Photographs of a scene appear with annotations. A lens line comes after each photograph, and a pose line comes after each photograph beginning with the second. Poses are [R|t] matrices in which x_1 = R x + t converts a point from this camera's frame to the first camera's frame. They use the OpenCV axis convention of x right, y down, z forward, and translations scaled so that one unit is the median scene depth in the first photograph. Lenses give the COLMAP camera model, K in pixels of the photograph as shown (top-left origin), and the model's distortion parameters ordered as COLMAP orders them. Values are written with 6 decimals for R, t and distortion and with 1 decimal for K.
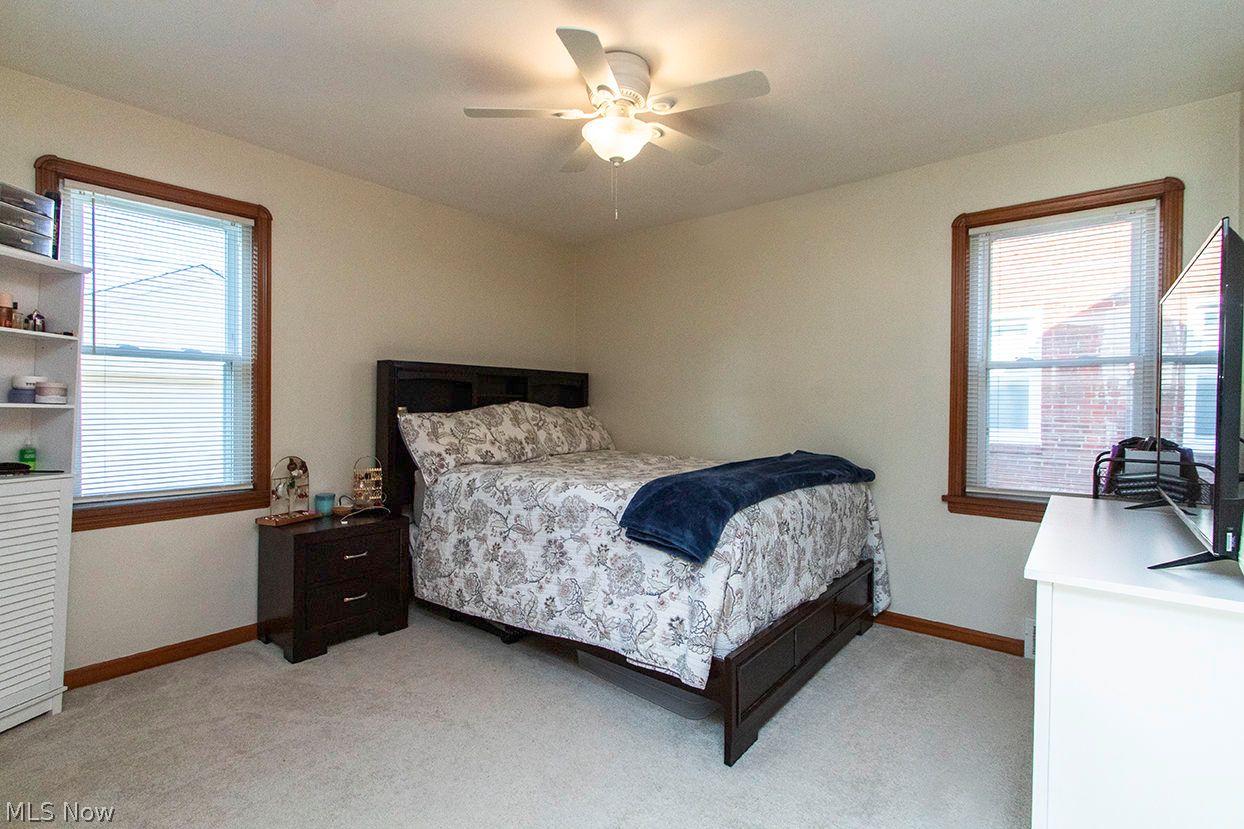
lens RADIAL K [[577.2, 0, 591.0], [0, 577.2, 412.2], [0, 0, 1]] dist [0.001009, 0.000148]
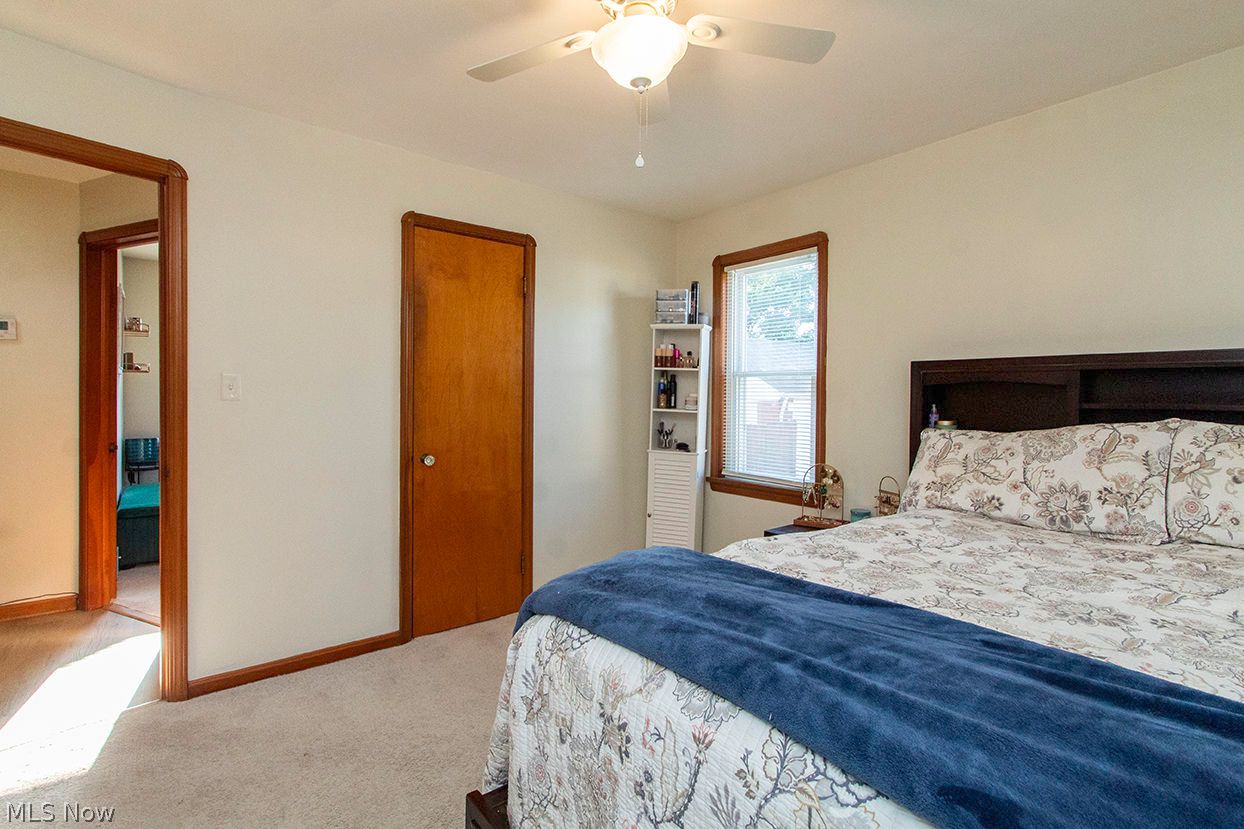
lens RADIAL K [[578.6, 0, 617.5], [0, 578.6, 408.4], [0, 0, 1]] dist [0.002185, 0.000828]
pose [[-0.184332, 0.006953, -0.982839, 0.559357], [-0.025313, 0.999610, 0.011819, -0.026364], [0.982538, 0.027057, -0.184084, 0.816633]]
